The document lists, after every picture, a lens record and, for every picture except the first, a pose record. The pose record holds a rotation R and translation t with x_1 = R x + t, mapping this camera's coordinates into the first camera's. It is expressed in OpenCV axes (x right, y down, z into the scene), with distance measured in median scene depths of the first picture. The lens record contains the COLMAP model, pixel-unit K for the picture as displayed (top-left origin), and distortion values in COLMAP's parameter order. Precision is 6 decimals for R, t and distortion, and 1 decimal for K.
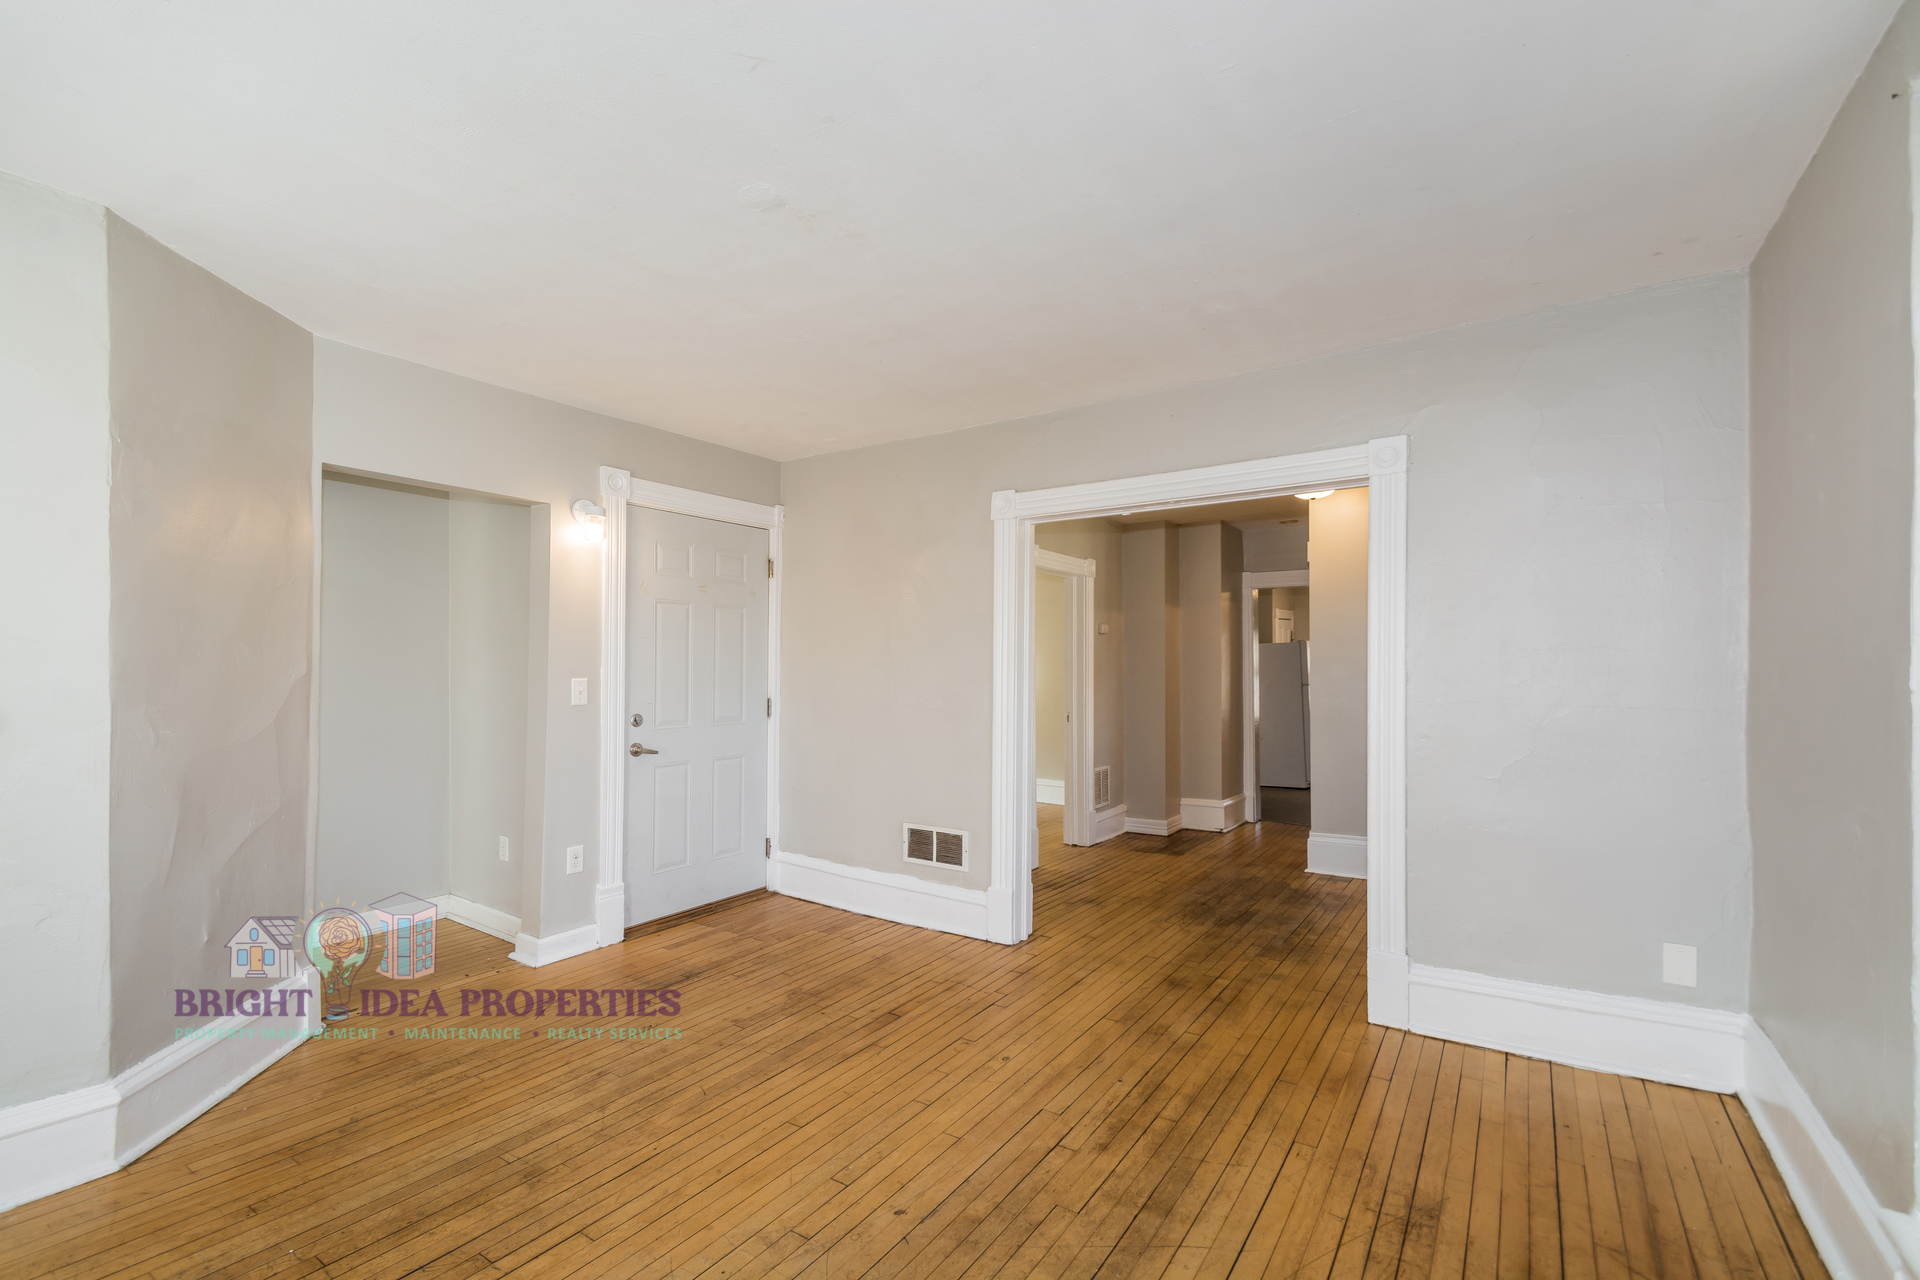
lens RADIAL K [[840.5, 0, 951.9], [0, 840.5, 669.0], [0, 0, 1]] dist [0.000115, -0.000027]
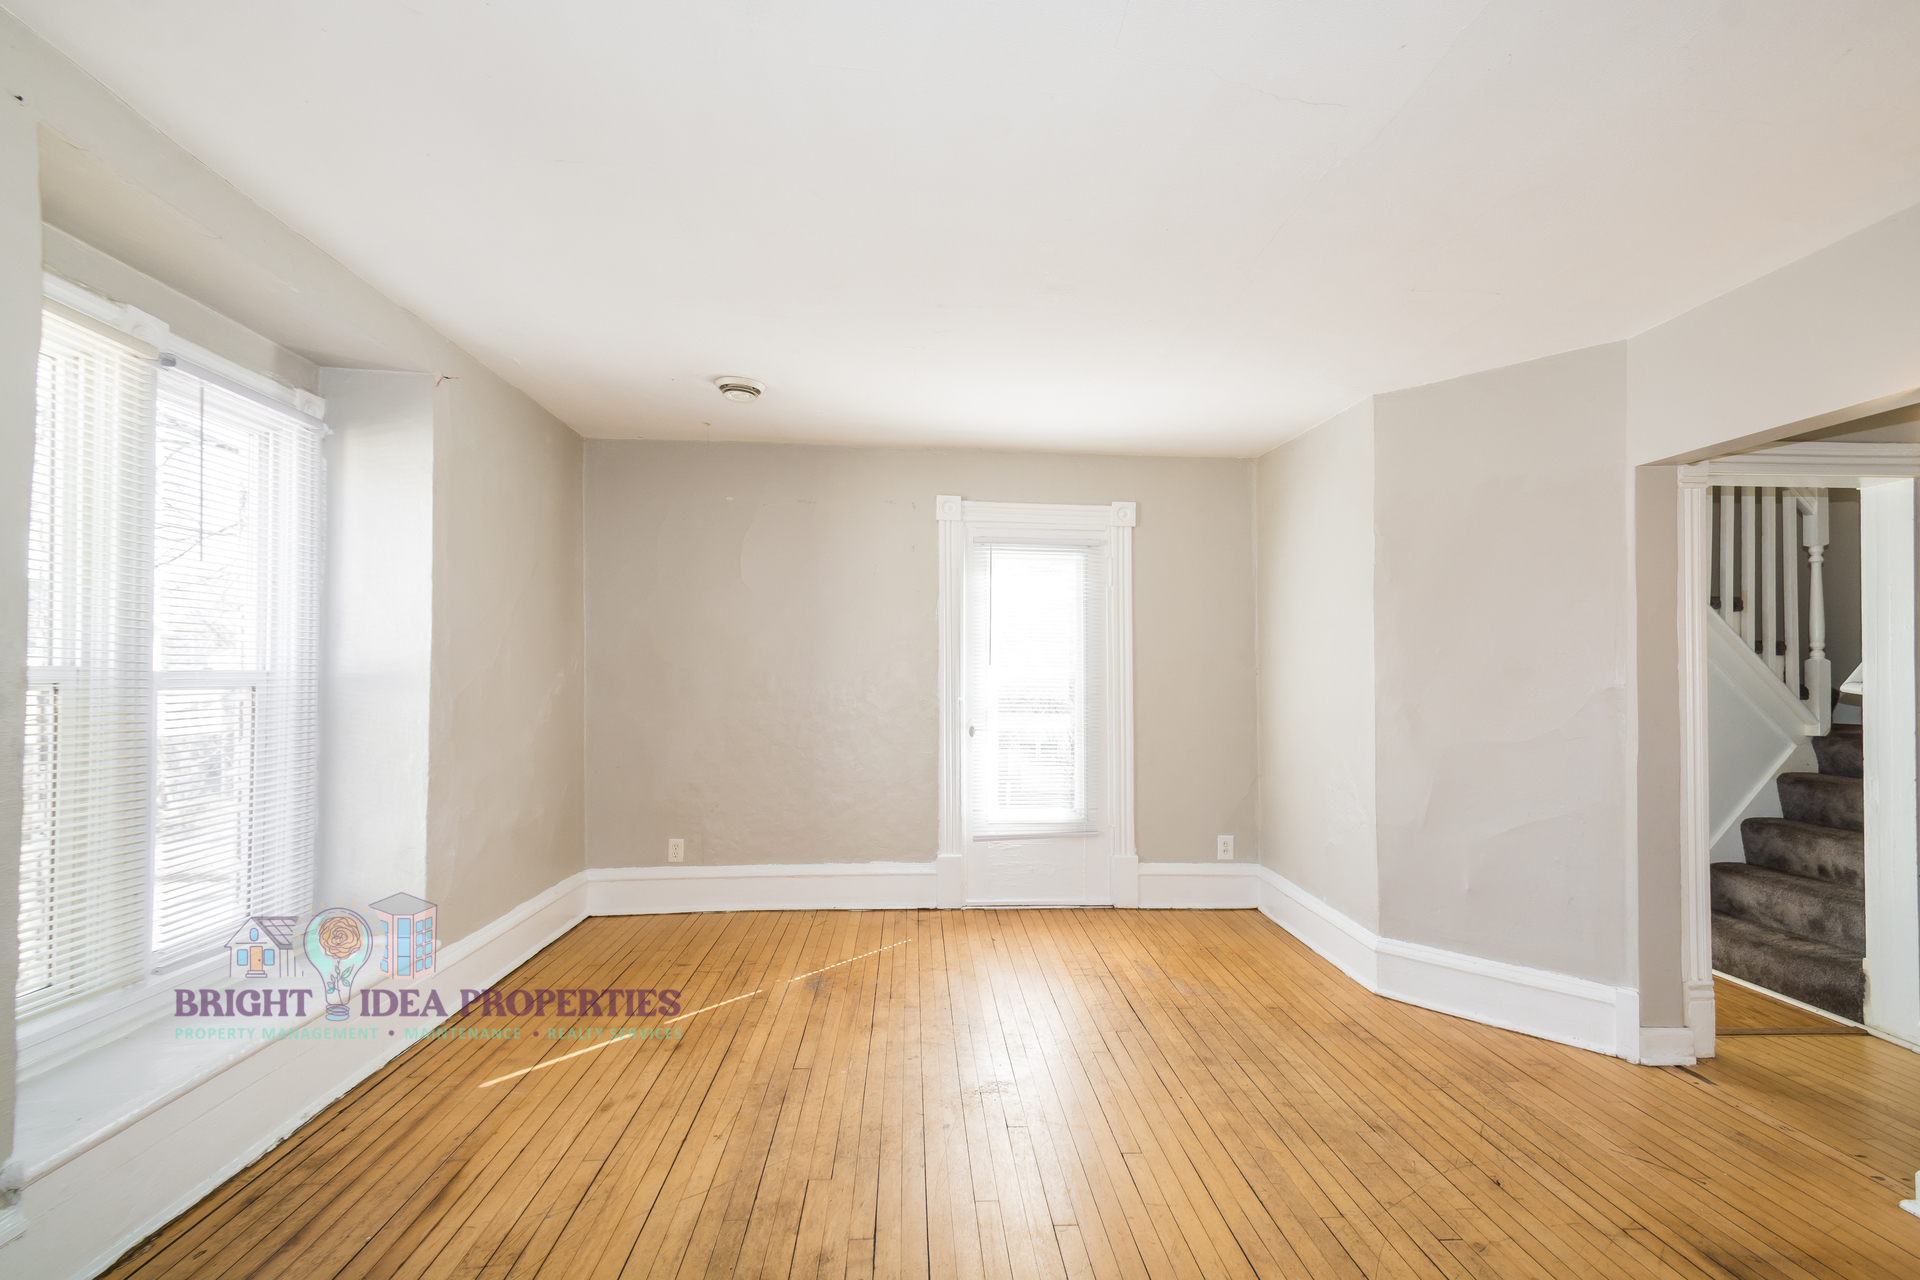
lens RADIAL K [[840.5, 0, 951.9], [0, 840.5, 669.0], [0, 0, 1]] dist [0.000115, -0.000027]
pose [[-0.796879, -0.015355, -0.603943, 0.615740], [-0.010654, 0.999879, -0.011365, 0.017682], [0.604044, -0.002622, -0.796946, 1.839891]]
